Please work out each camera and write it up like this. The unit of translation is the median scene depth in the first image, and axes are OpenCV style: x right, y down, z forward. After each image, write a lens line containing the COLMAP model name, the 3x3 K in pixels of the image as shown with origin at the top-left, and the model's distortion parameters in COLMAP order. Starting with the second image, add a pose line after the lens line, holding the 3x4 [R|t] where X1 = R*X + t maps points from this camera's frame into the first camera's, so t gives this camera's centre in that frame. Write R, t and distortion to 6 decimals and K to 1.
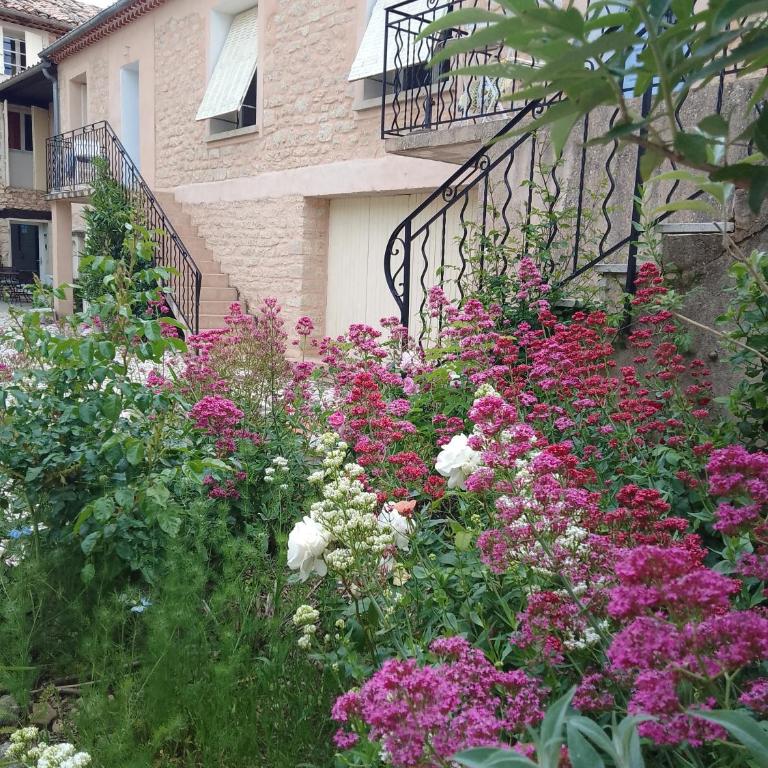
lens RADIAL K [[662.8, 0, 384.0], [0, 662.8, 384.0], [0, 0, 1]] dist [0.022070, -0.029087]
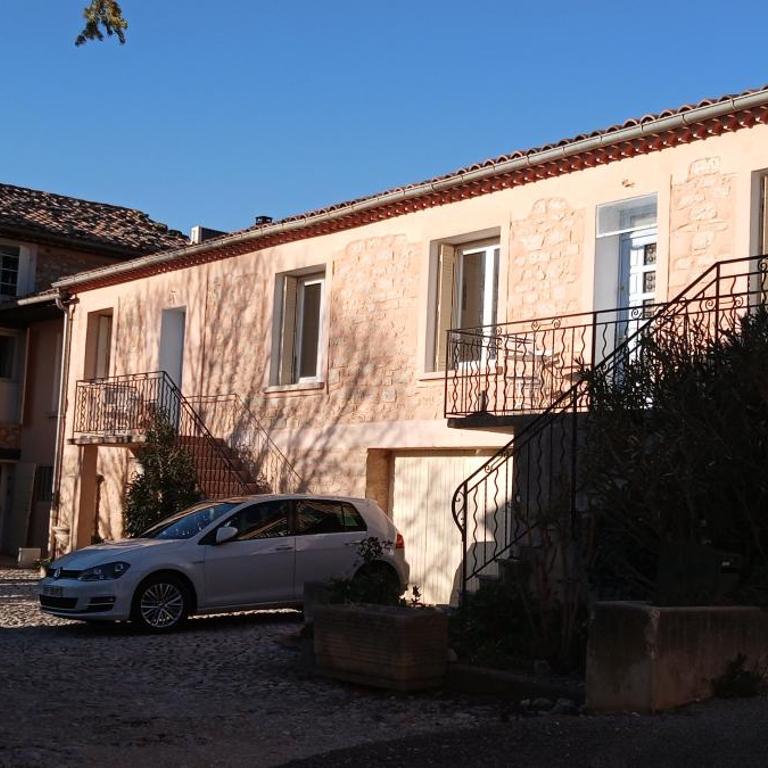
lens RADIAL K [[1068.2, 0, 383.6], [0, 1068.2, 421.8], [0, 0, 1]] dist [0.096507, -0.013023]
pose [[0.999168, -0.000754, -0.040787, -0.061132], [-0.010040, 0.964533, -0.263772, 0.326557], [0.039539, 0.263962, 0.963722, -1.673271]]
